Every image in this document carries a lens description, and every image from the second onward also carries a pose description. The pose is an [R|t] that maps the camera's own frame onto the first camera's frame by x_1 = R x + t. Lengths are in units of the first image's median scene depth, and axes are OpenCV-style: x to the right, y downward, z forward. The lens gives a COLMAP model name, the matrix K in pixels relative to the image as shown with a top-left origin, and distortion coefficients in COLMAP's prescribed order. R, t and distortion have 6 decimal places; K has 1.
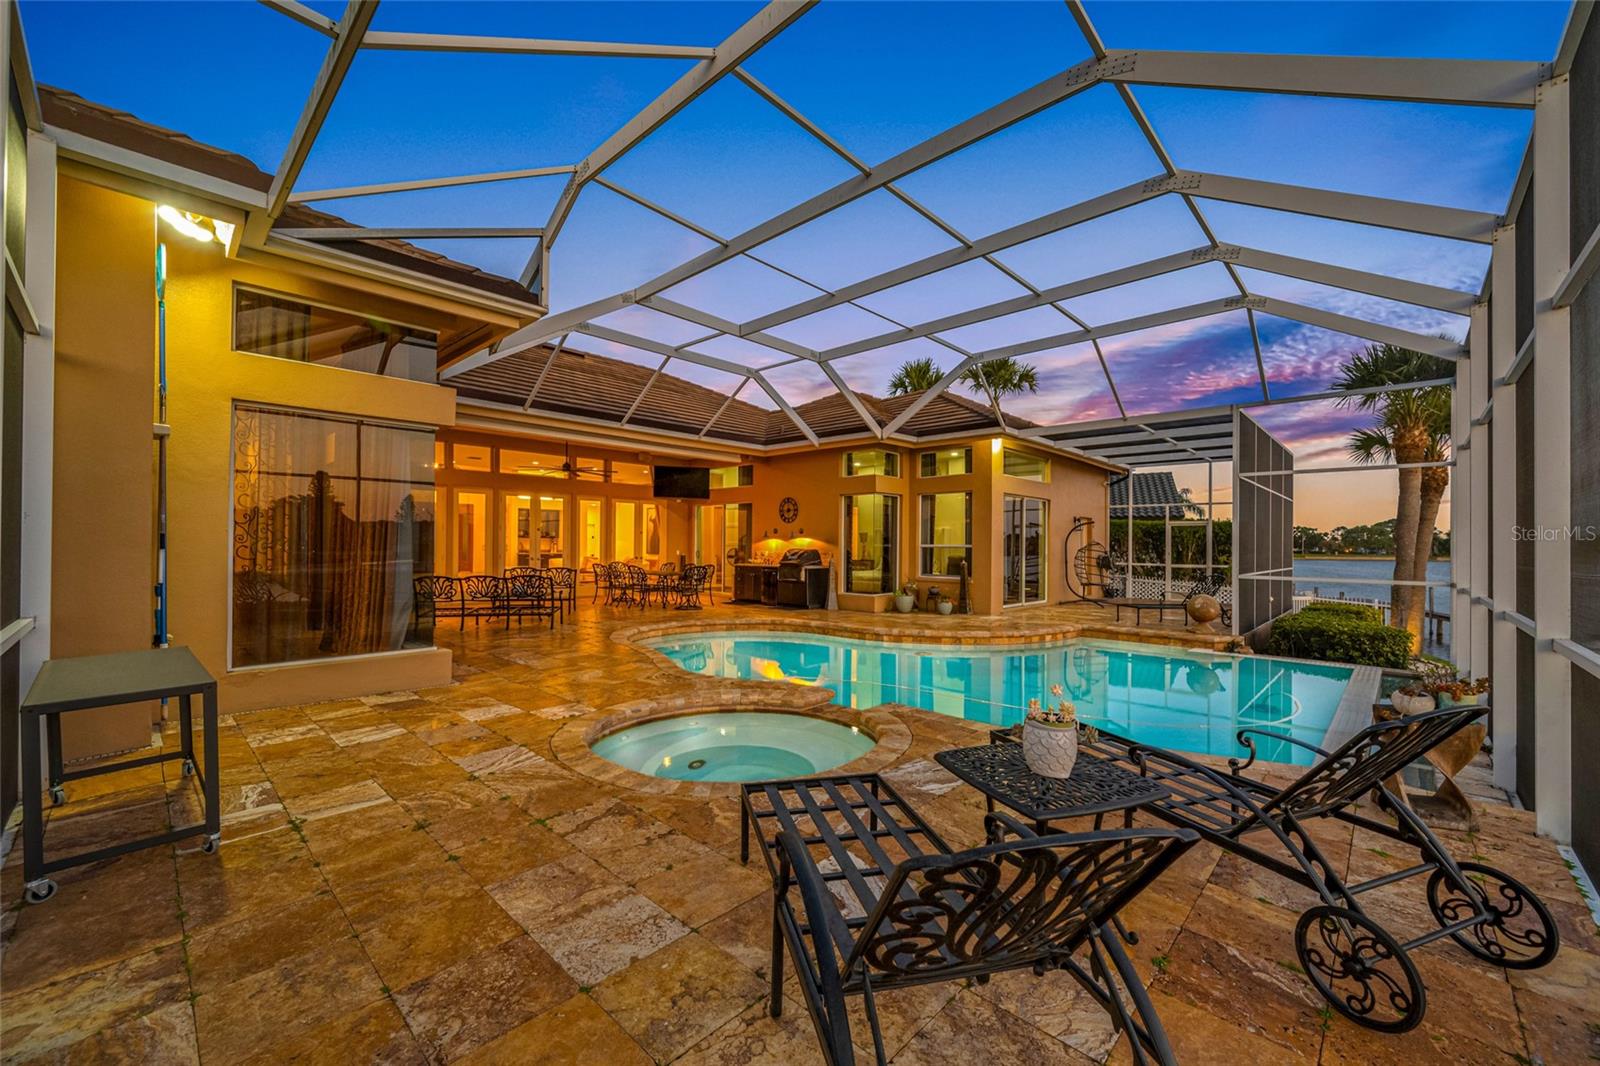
lens RADIAL K [[633.8, 0, 800.6], [0, 633.8, 544.8], [0, 0, 1]] dist [-0.001840, 0.000446]
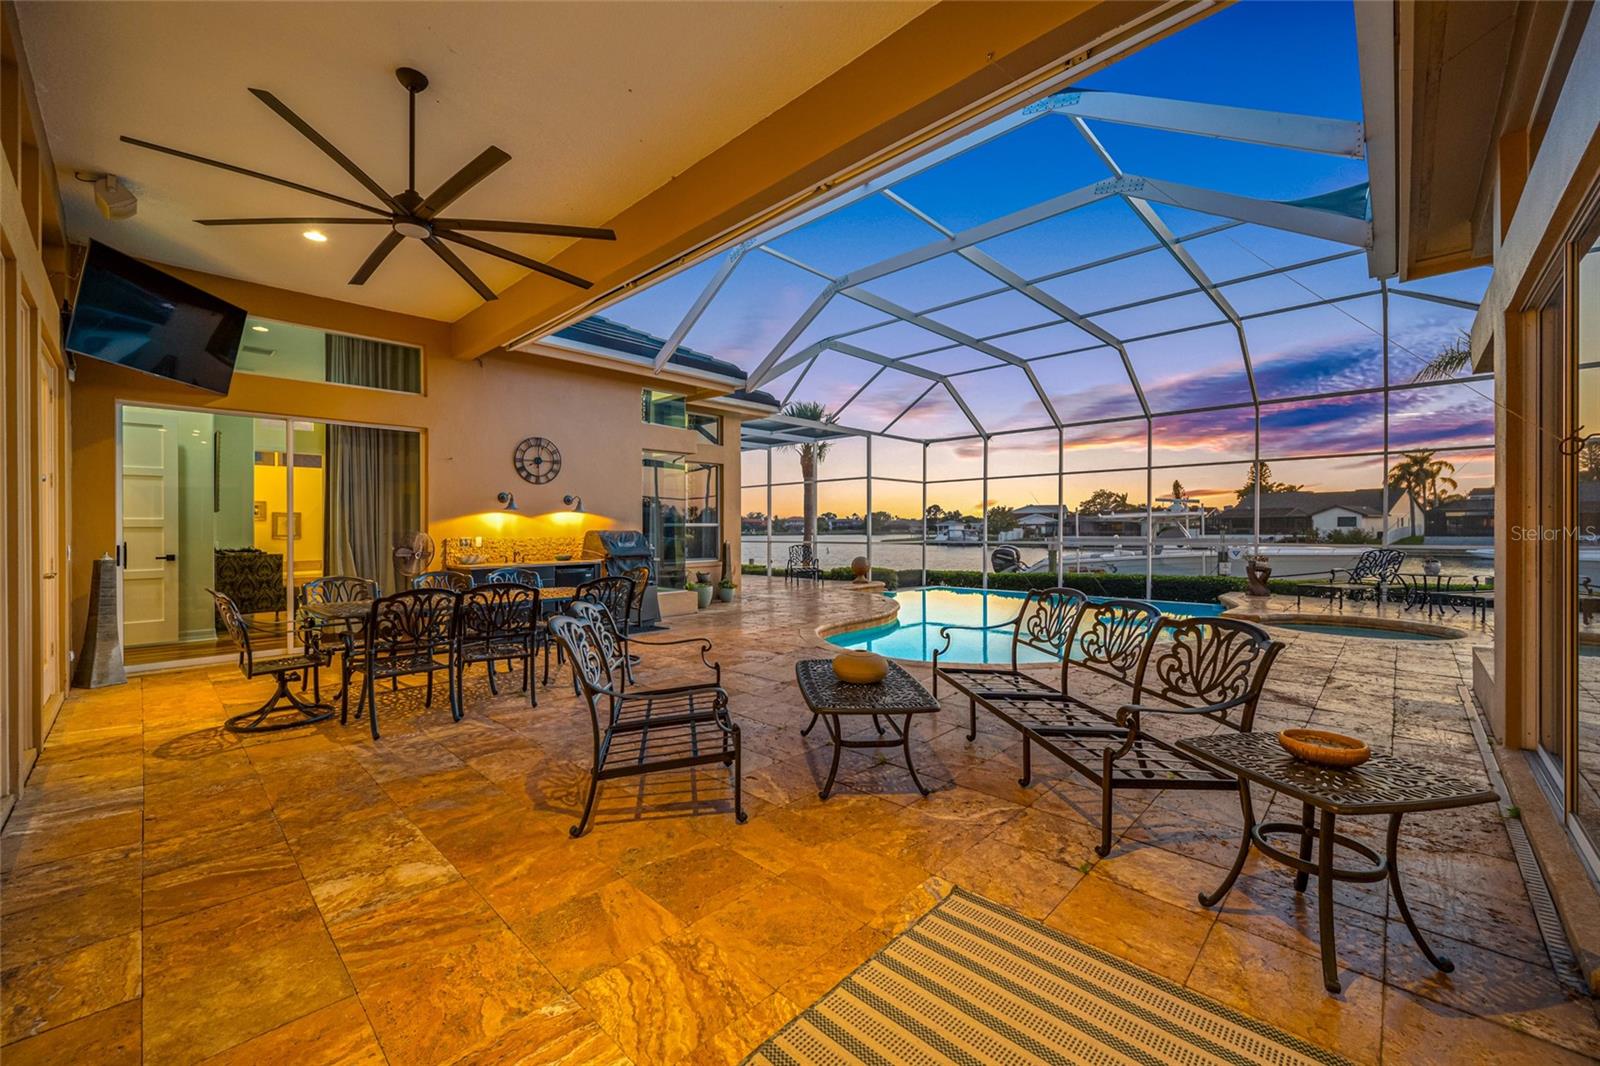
lens RADIAL K [[633.8, 0, 810.8], [0, 633.8, 529.1], [0, 0, 1]] dist [-0.001840, 0.000446]
pose [[0.000757, -0.009073, 0.999959, -0.658873], [0.004220, 0.999950, 0.009070, 0.000382], [-0.999991, 0.004213, 0.000795, 0.887091]]
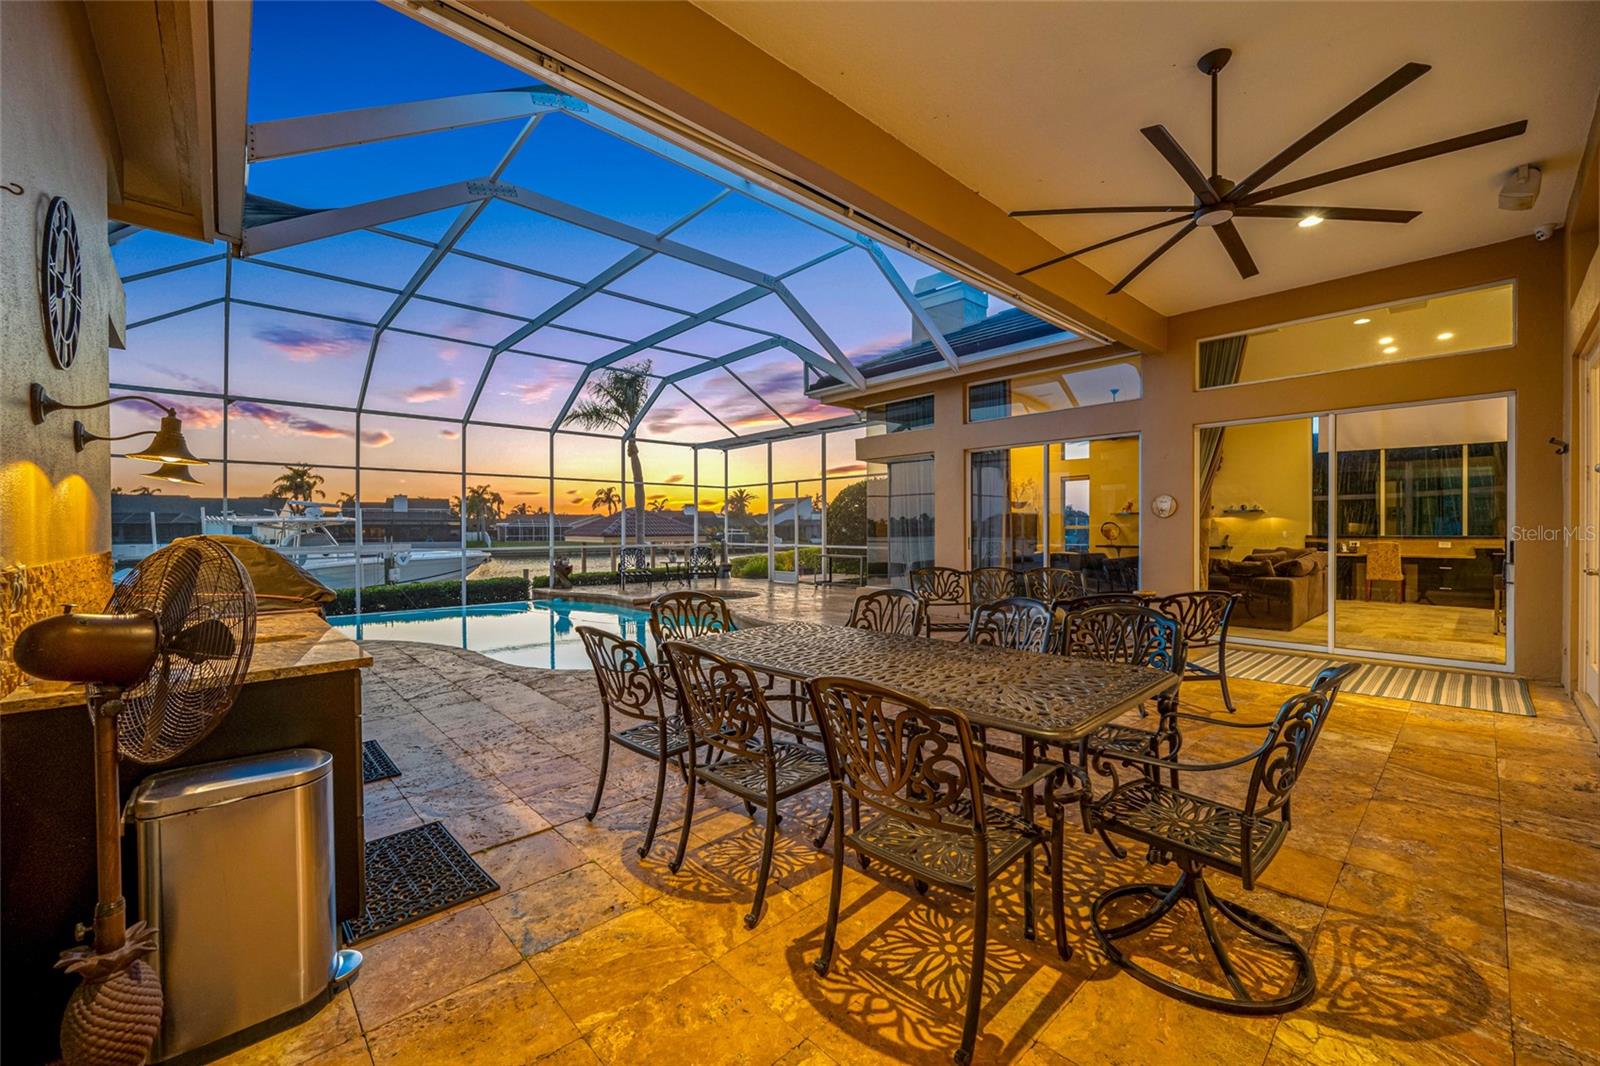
lens RADIAL K [[633.8, 0, 790.2], [0, 633.8, 542.1], [0, 0, 1]] dist [-0.001840, 0.000446]
pose [[-0.996791, -0.005359, 0.079869, -0.242087], [-0.003941, 0.999832, 0.017901, 0.003863], [-0.079952, 0.017529, -0.996645, 1.324274]]
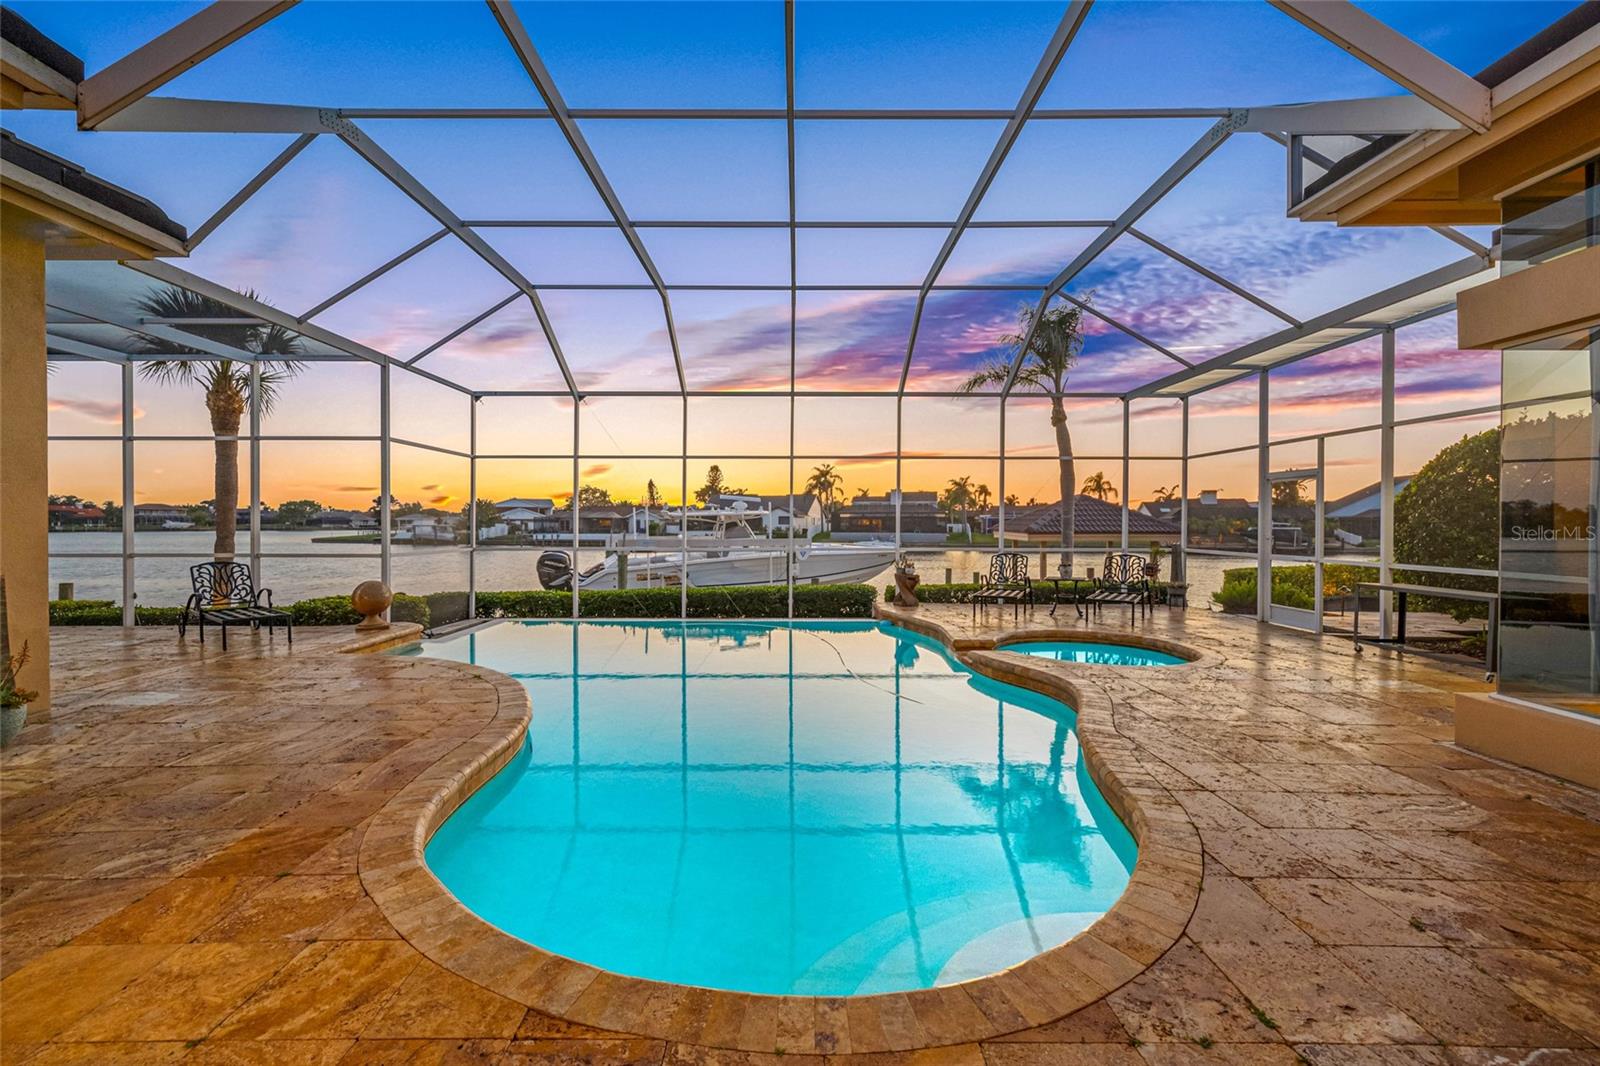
lens RADIAL K [[655.1, 0, 801.8], [0, 655.1, 537.6], [0, 0, 1]] dist [-0.003155, 0.000472]
pose [[-0.689378, -0.026233, 0.723927, -0.273497], [-0.008637, 0.999571, 0.027996, -0.004287], [-0.724351, 0.013048, -0.689308, 0.936541]]
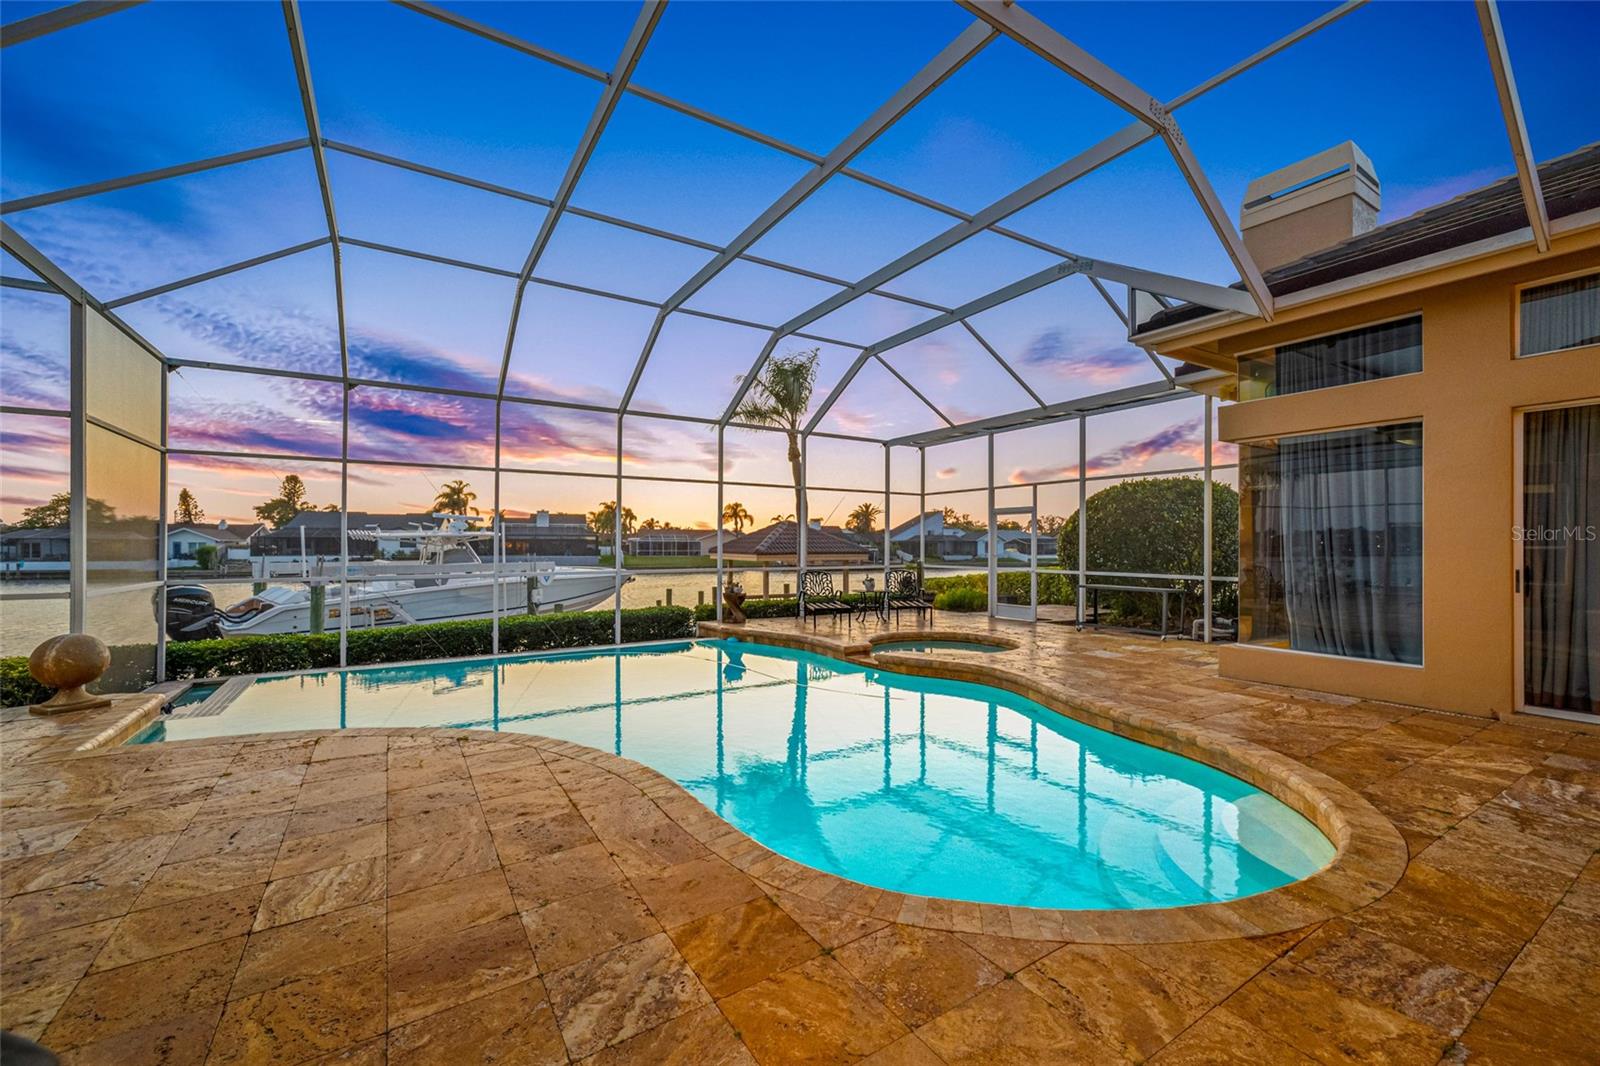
lens RADIAL K [[633.8, 0, 790.3], [0, 633.8, 556.5], [0, 0, 1]] dist [-0.001840, 0.000446]
pose [[-0.966988, -0.013093, 0.254484, -0.055040], [-0.008873, 0.999804, 0.017722, -0.001051], [-0.254666, 0.014879, -0.966915, 1.076330]]
